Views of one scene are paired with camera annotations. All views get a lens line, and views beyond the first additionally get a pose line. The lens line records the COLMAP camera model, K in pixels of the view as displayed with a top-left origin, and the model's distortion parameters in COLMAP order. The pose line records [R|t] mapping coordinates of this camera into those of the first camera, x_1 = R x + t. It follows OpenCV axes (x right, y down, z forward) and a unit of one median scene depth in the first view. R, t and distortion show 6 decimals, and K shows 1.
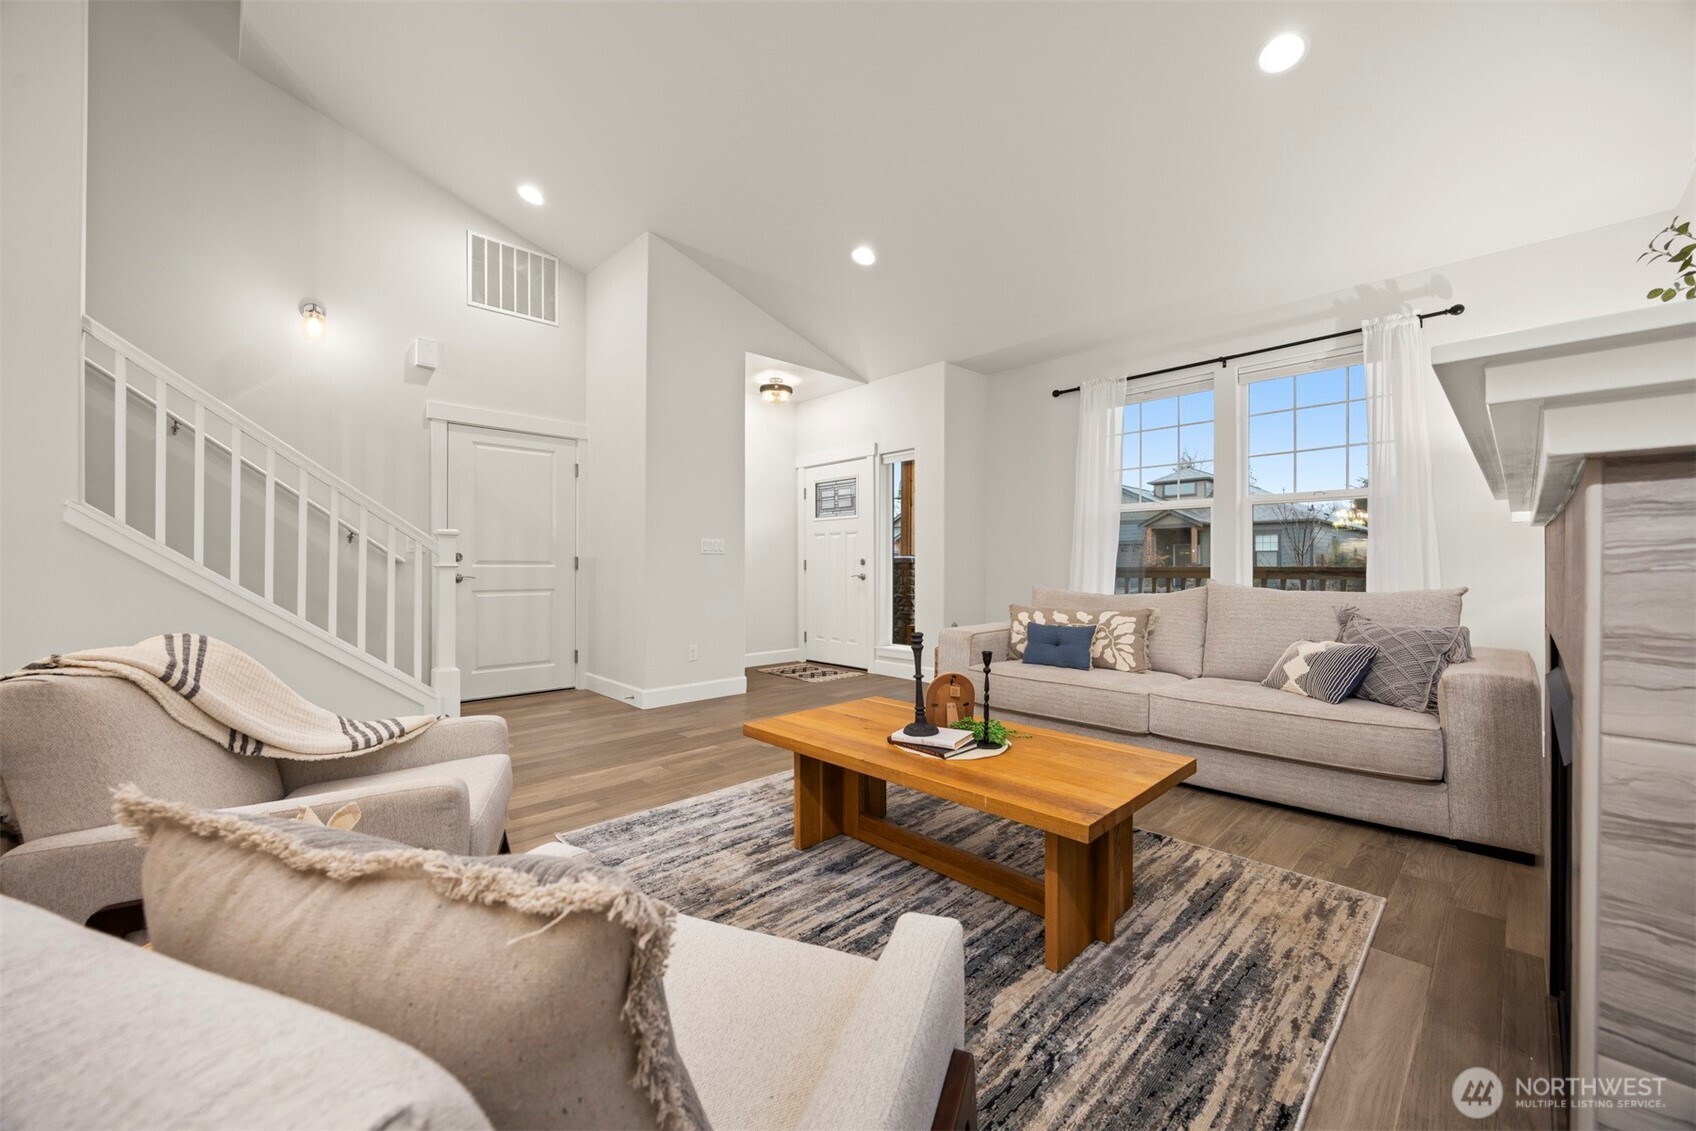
lens RADIAL K [[650.6, 0, 856.8], [0, 650.6, 562.6], [0, 0, 1]] dist [-0.000289, -0.000067]
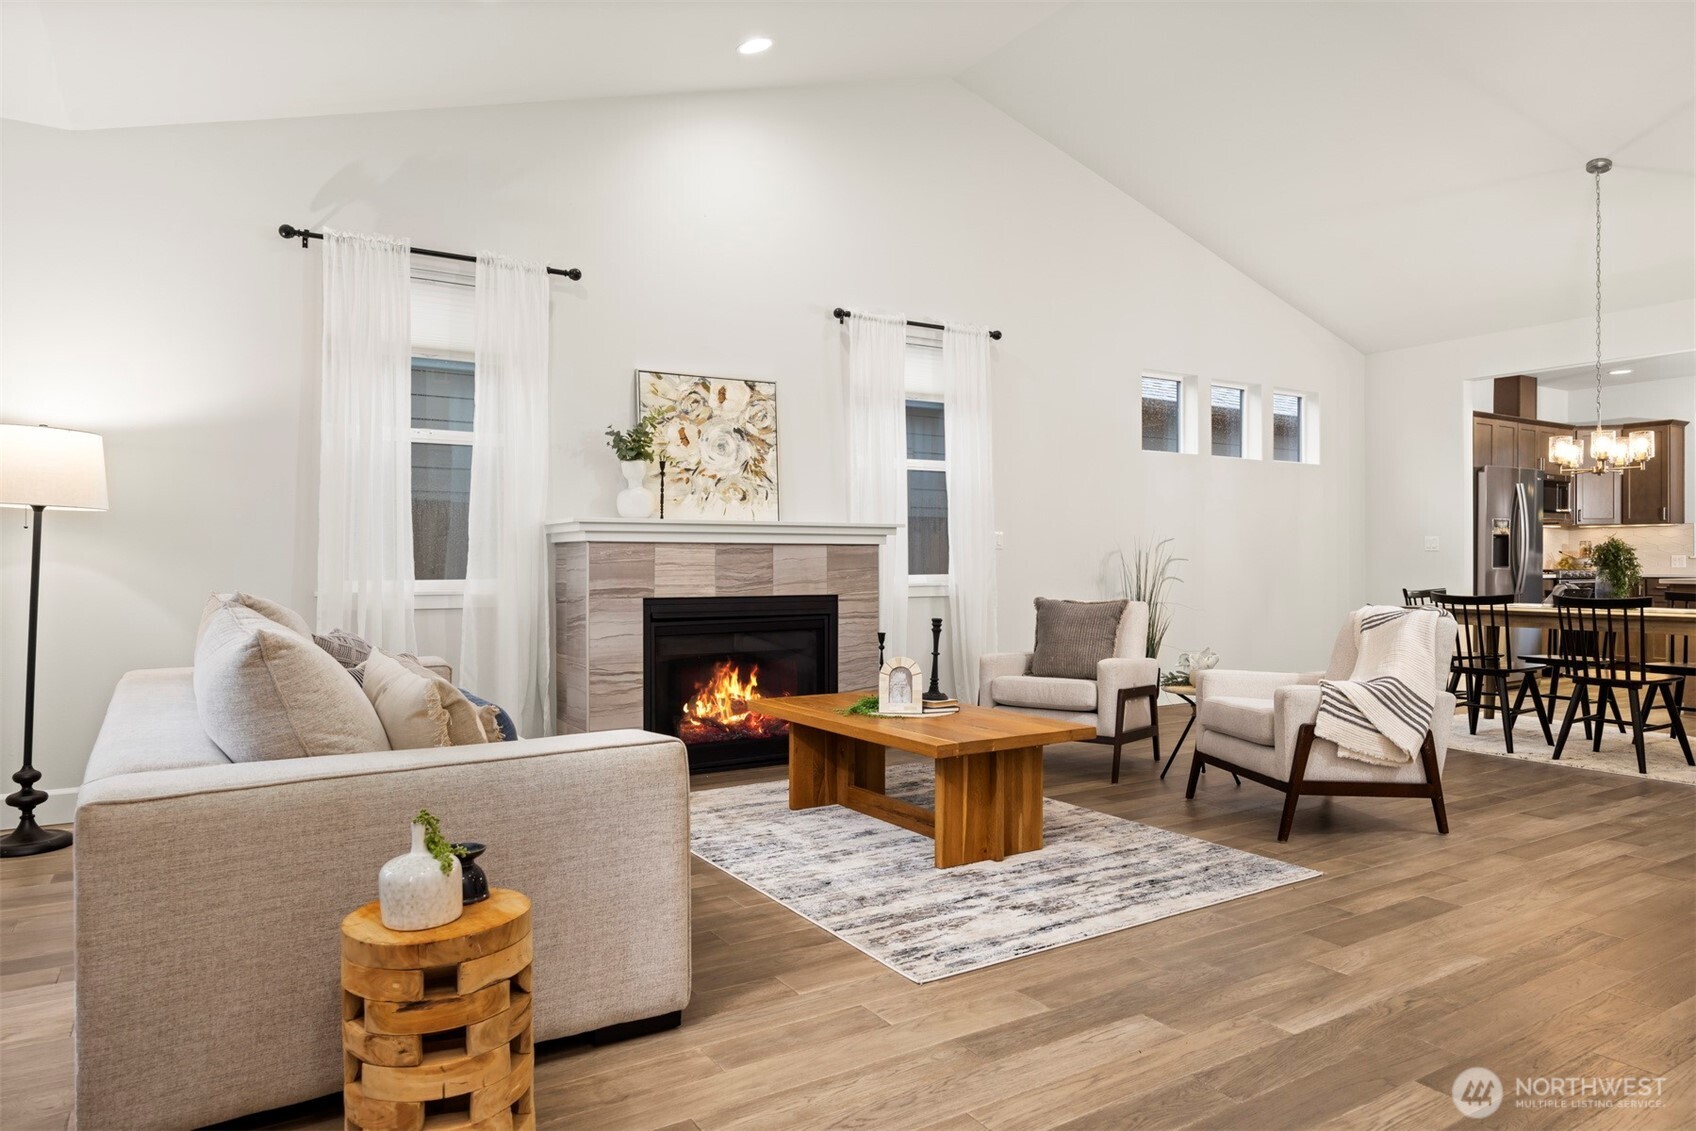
lens RADIAL K [[1048.5, 0, 848.8], [0, 1048.5, 561.4], [0, 0, 1]] dist [-0.006225, 0.000628]
pose [[-0.976624, 0.001729, 0.214948, -0.096440], [0.000418, 0.999981, -0.006142, 0.006847], [-0.214954, -0.005909, -0.976606, 1.677495]]
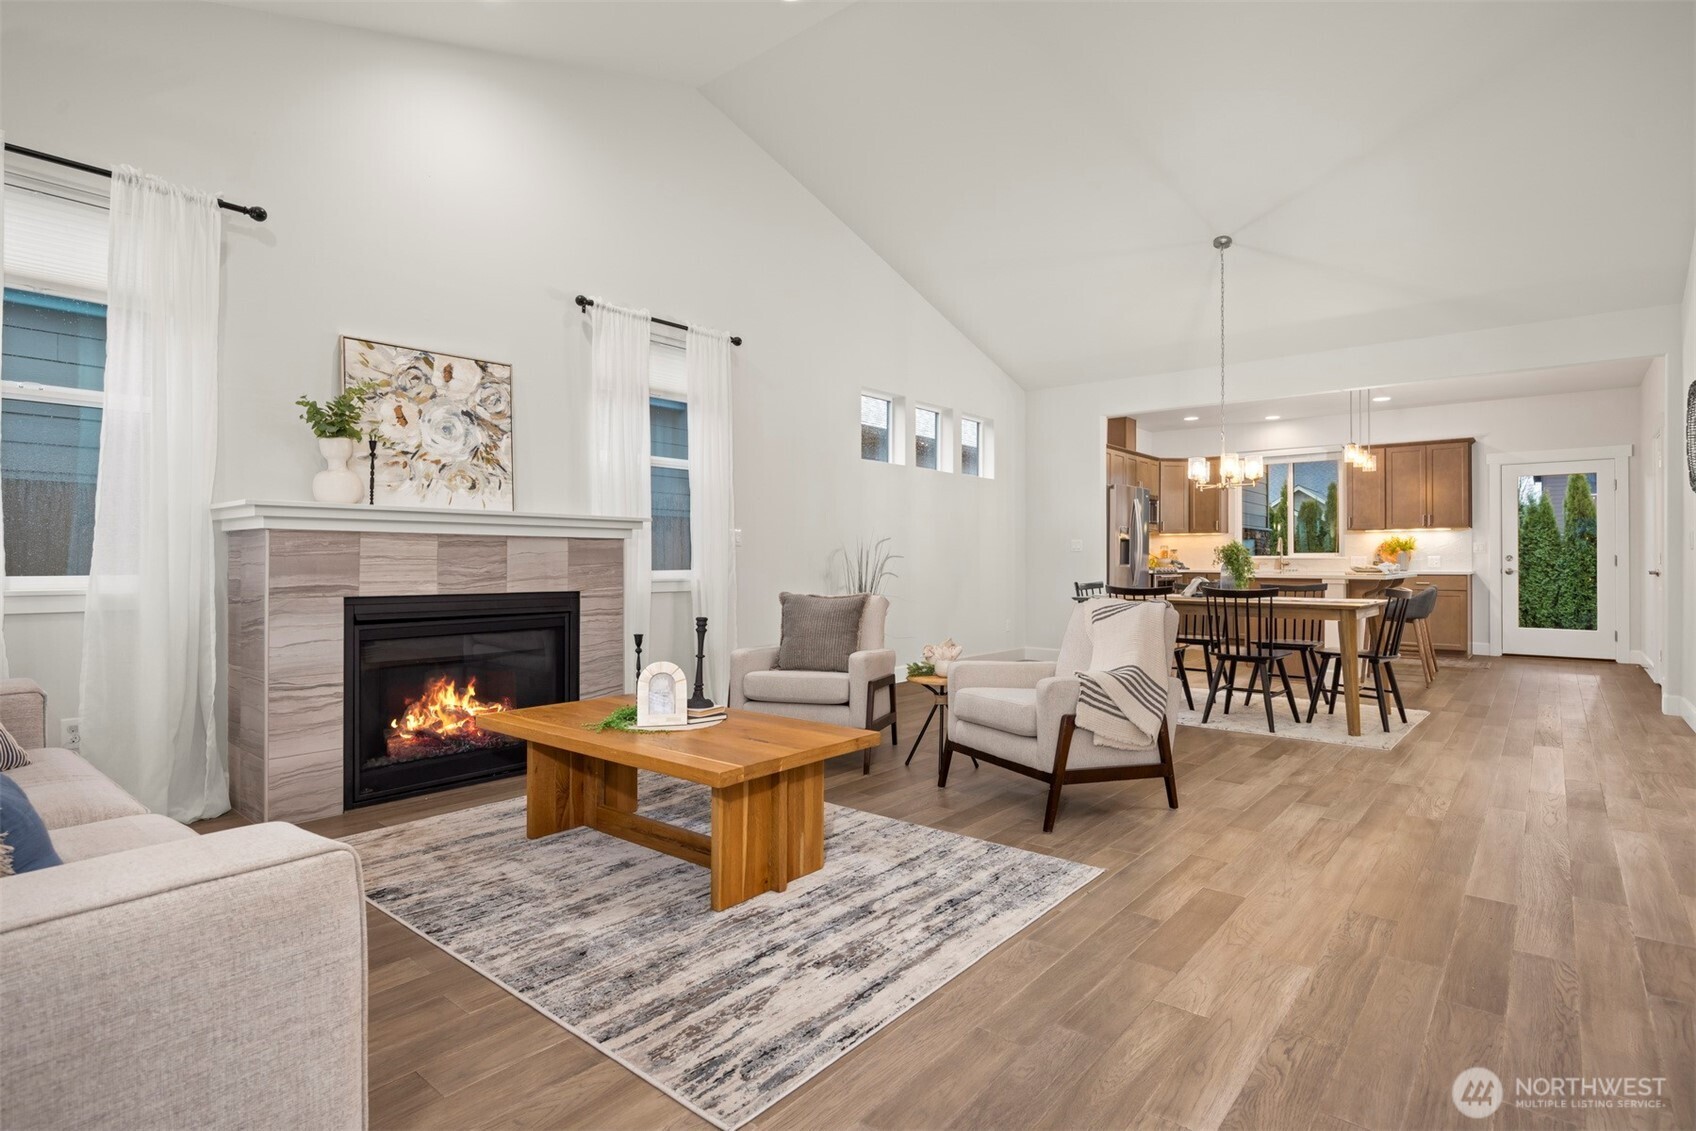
lens RADIAL K [[847.5, 0, 850.9], [0, 847.5, 555.8], [0, 0, 1]] dist [-0.011536, 0.001461]
pose [[-0.994789, -0.002453, -0.101926, -0.007646], [-0.001232, 0.999927, -0.012040, 0.010756], [0.101948, -0.011851, -0.994719, 1.397348]]
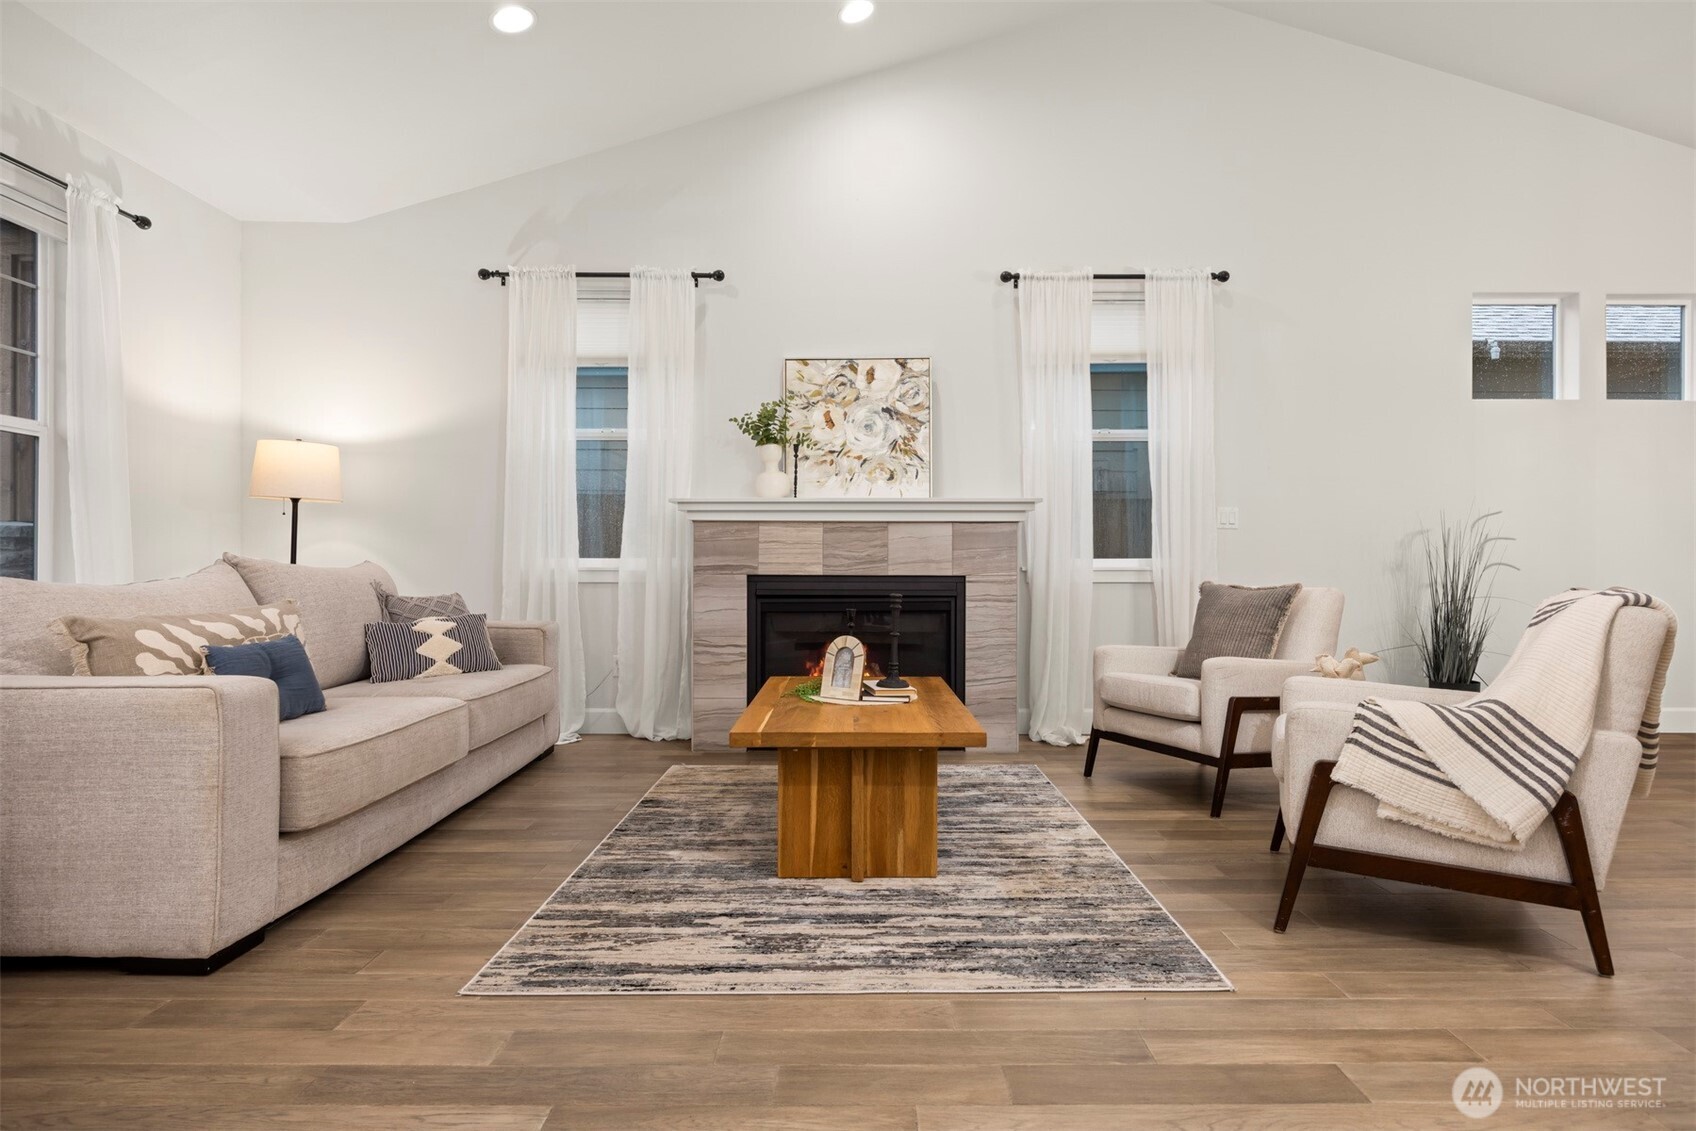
lens RADIAL K [[935.8, 0, 865.1], [0, 935.8, 570.1], [0, 0, 1]] dist [-0.003145, -0.001928]
pose [[-0.718415, -0.003046, 0.695609, -0.531752], [-0.005087, 0.999987, -0.000874, 0.039545], [-0.695597, -0.004166, -0.718420, 1.208748]]
